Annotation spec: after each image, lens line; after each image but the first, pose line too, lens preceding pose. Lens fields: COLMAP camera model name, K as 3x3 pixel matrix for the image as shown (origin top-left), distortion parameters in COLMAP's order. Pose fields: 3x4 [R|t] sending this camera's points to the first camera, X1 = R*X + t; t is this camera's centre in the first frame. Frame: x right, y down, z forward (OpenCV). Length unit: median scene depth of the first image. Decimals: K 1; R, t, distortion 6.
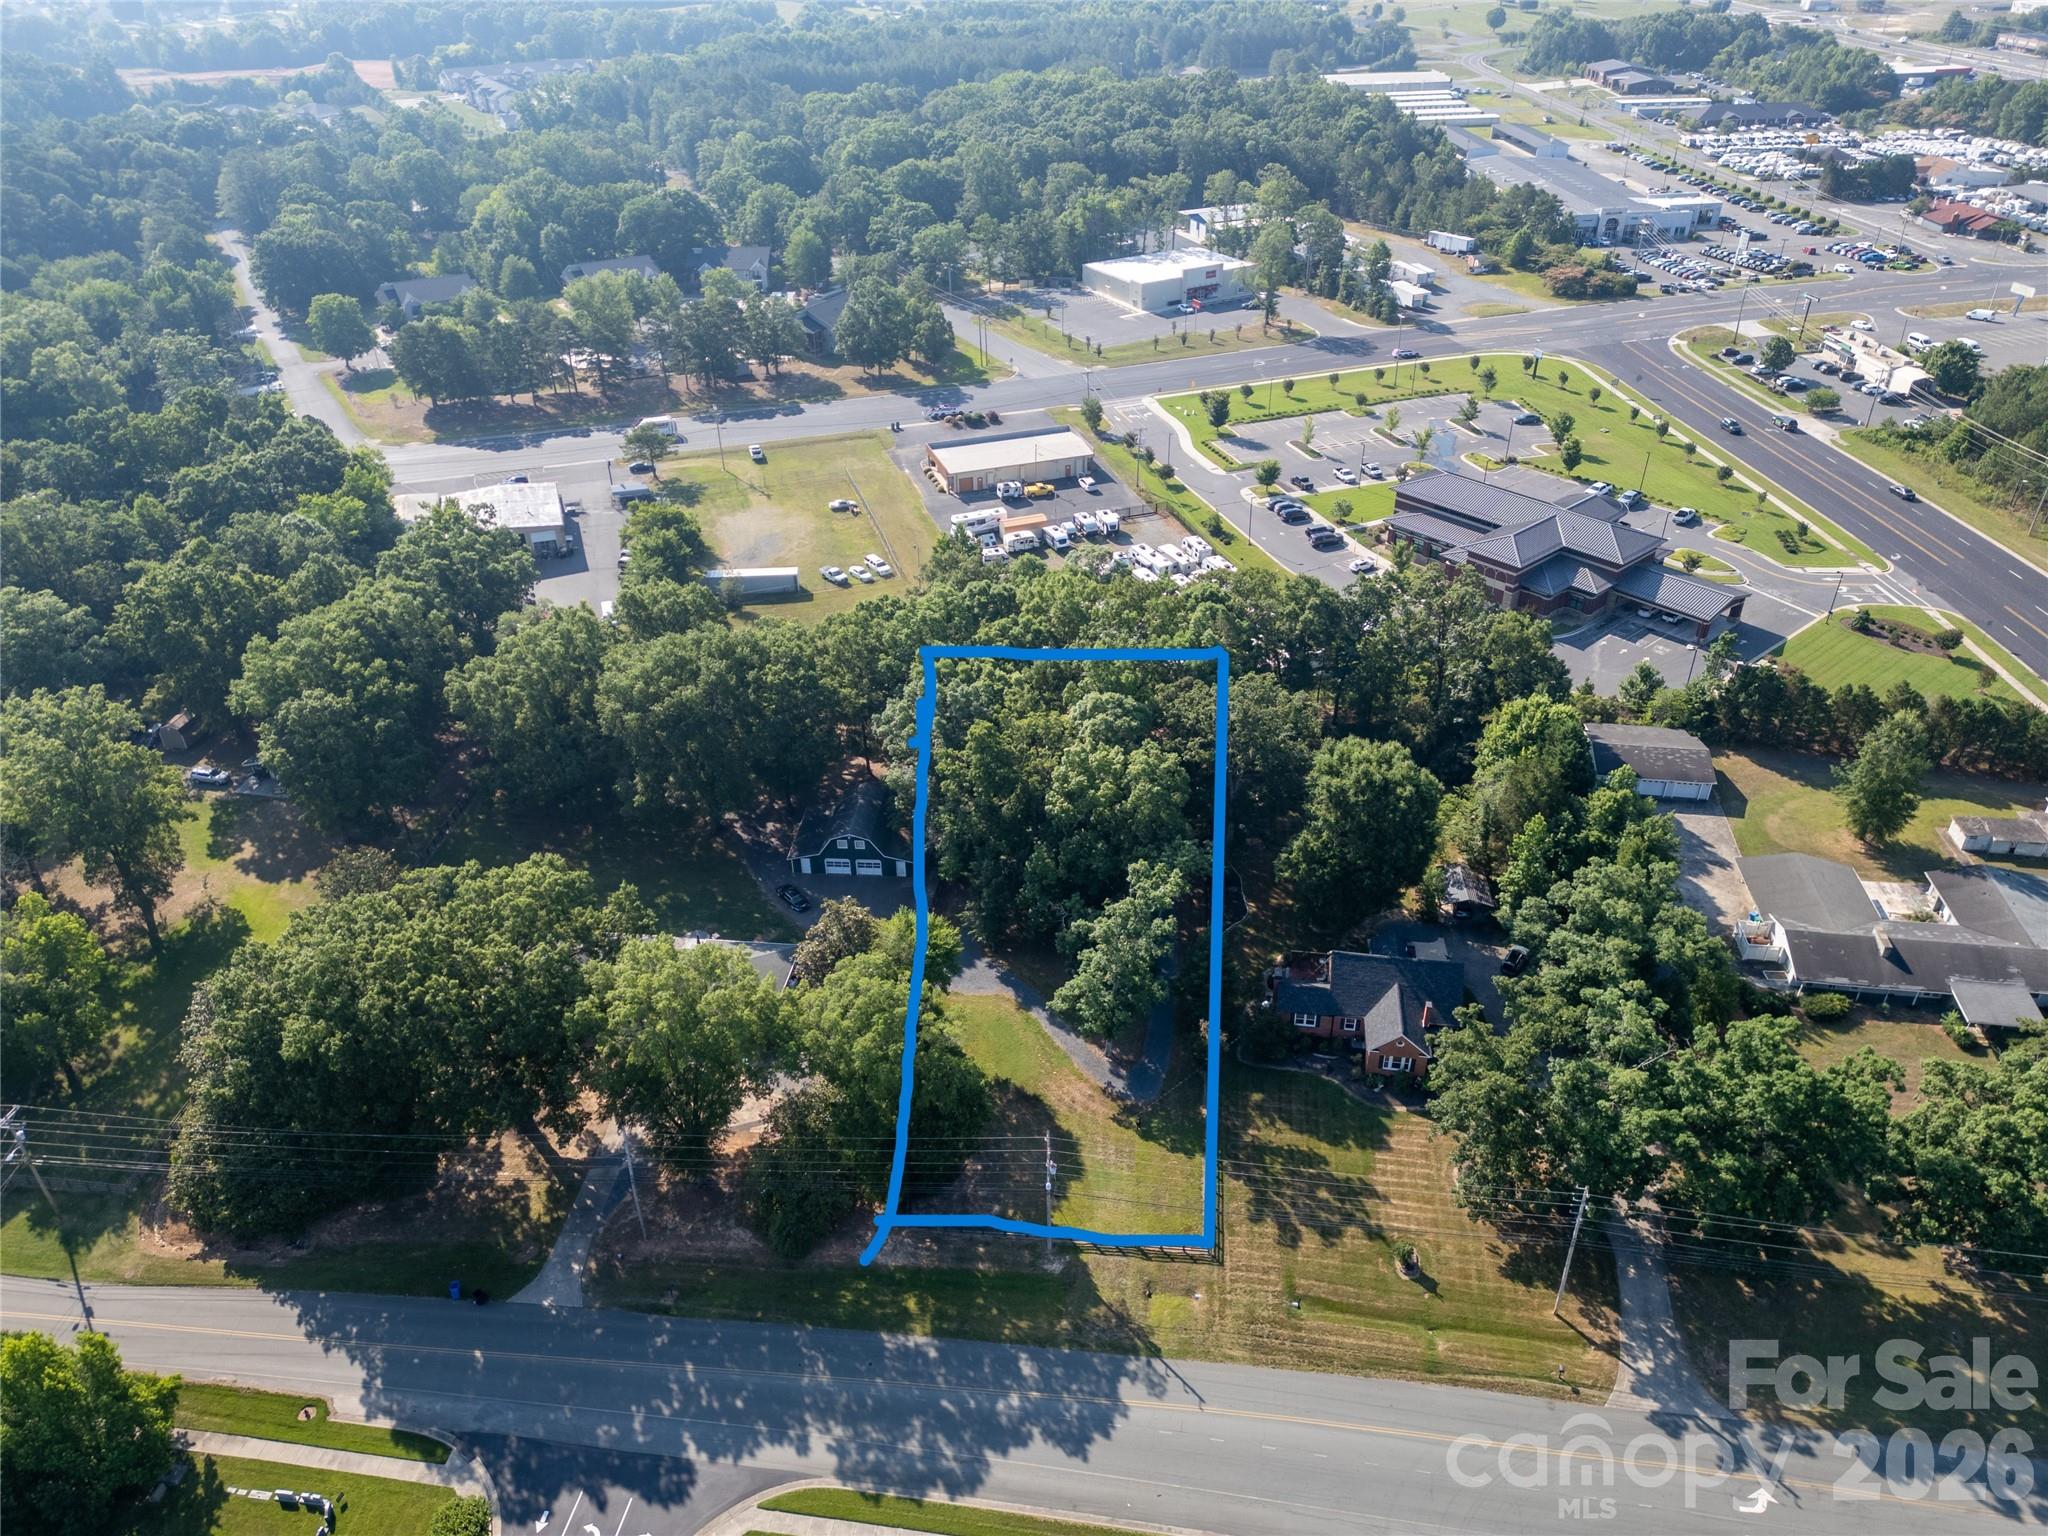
lens RADIAL K [[1440.7, 0, 1024.5], [0, 1440.7, 769.7], [0, 0, 1]] dist [0.043049, -0.025611]
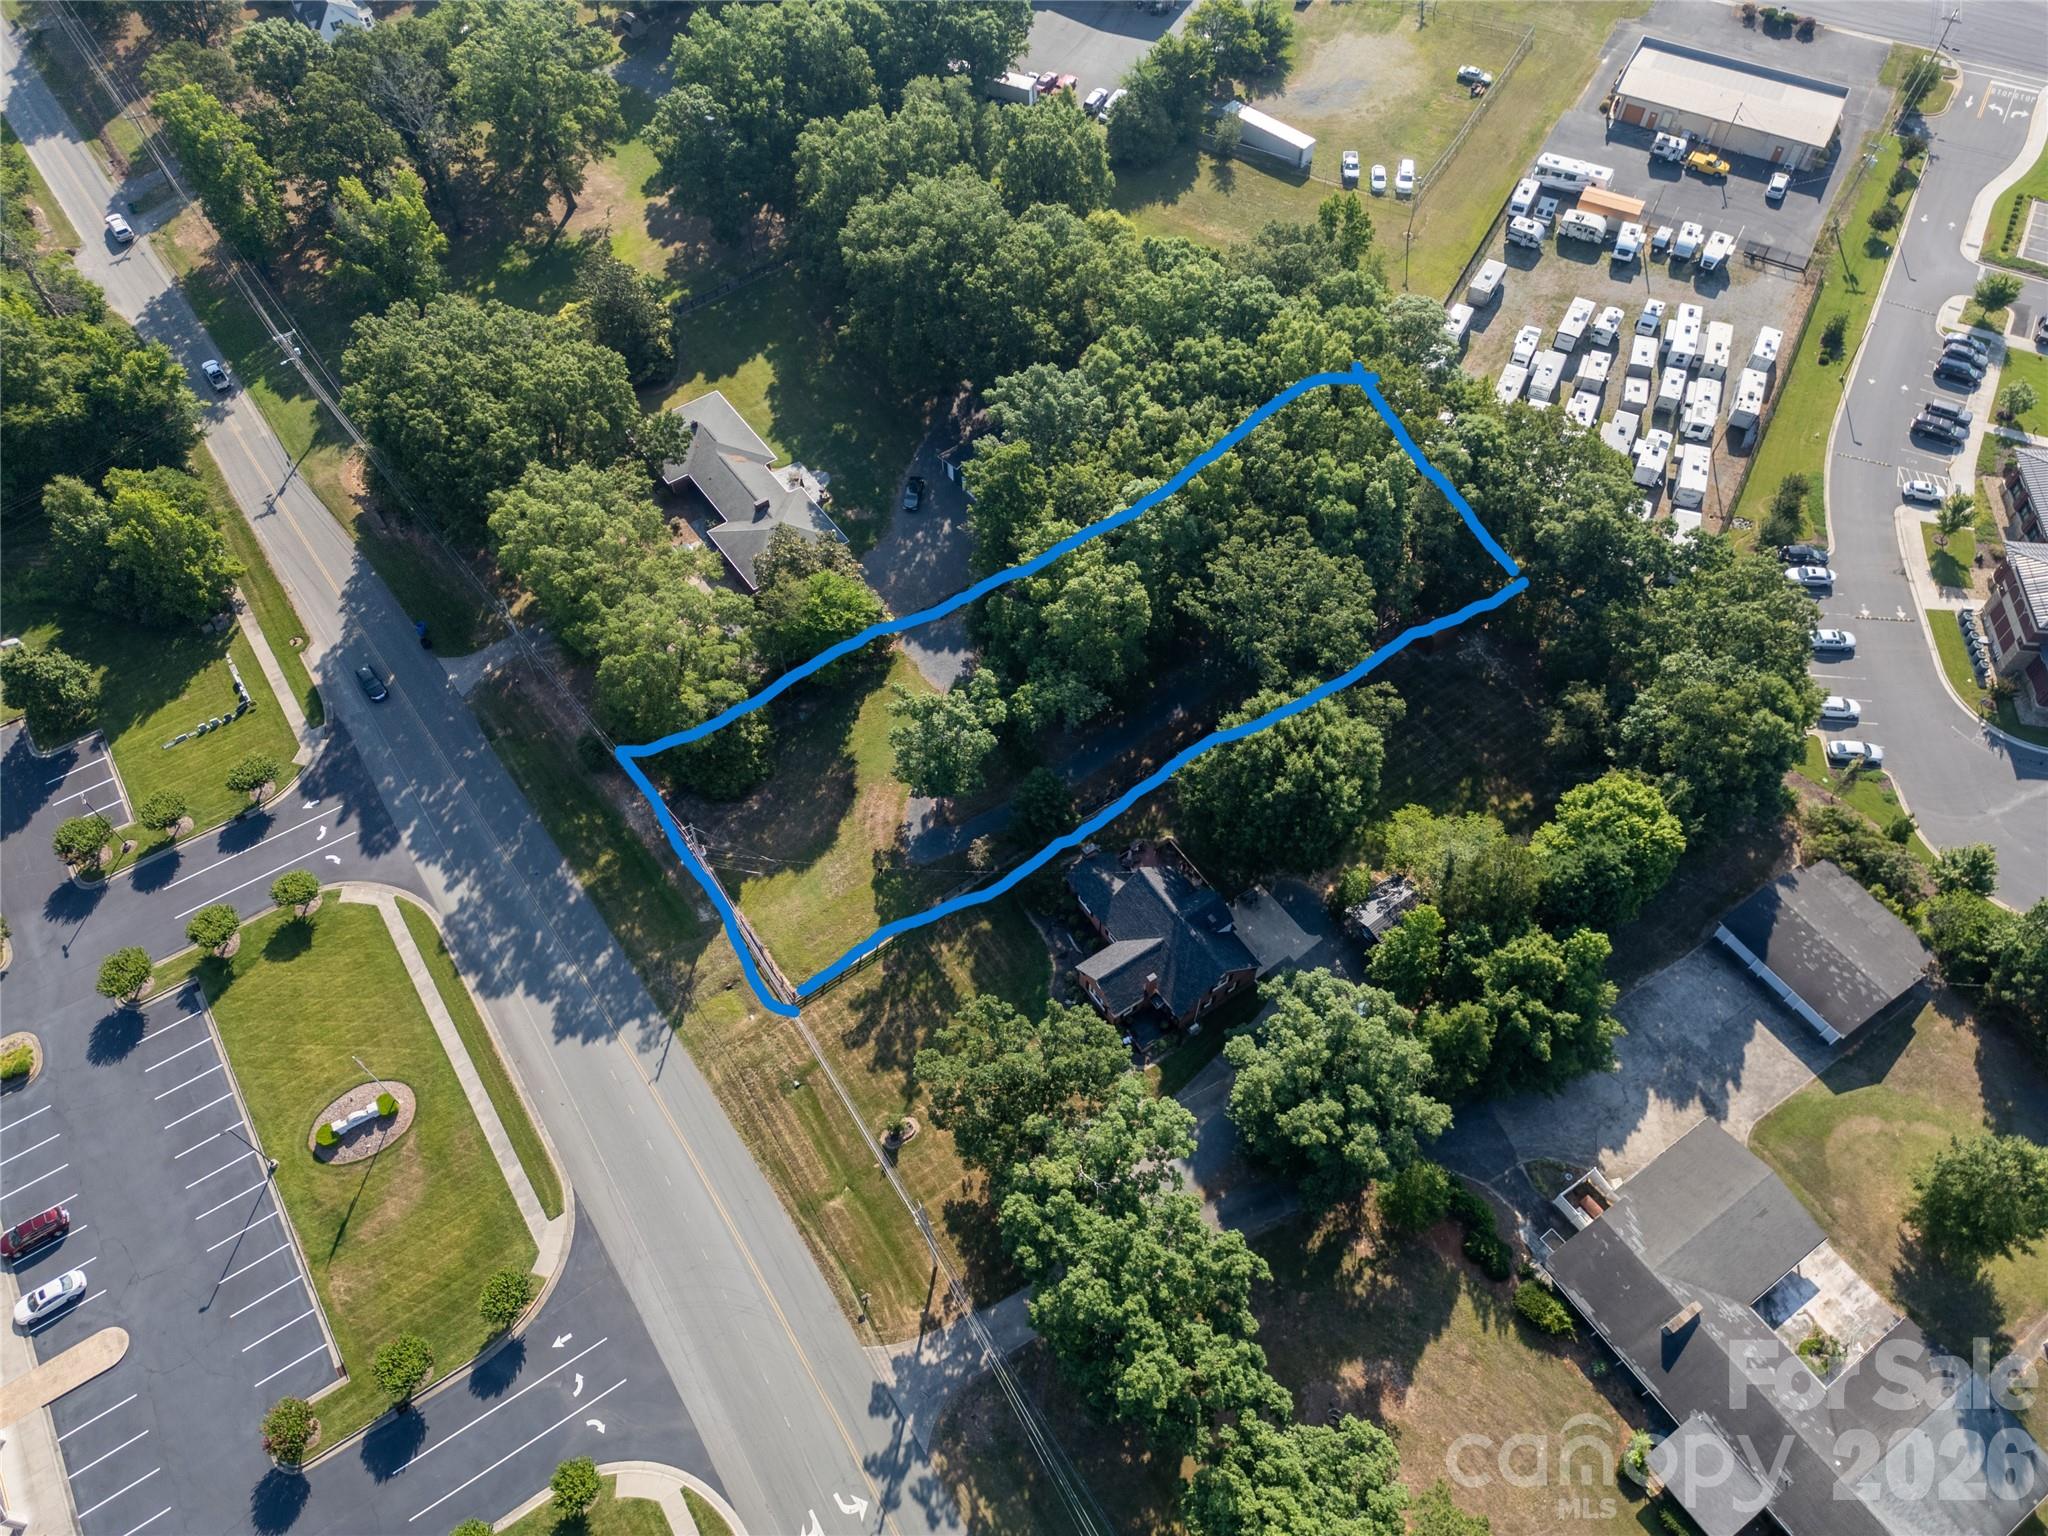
lens RADIAL K [[1440.7, 0, 1021.2], [0, 1440.7, 766.7], [0, 0, 1]] dist [0.043049, -0.025611]
pose [[0.676809, 0.615497, -0.403847, 0.612211], [-0.396970, 0.767138, 0.503899, -0.443583], [0.619955, -0.180728, 0.763540, 0.324910]]
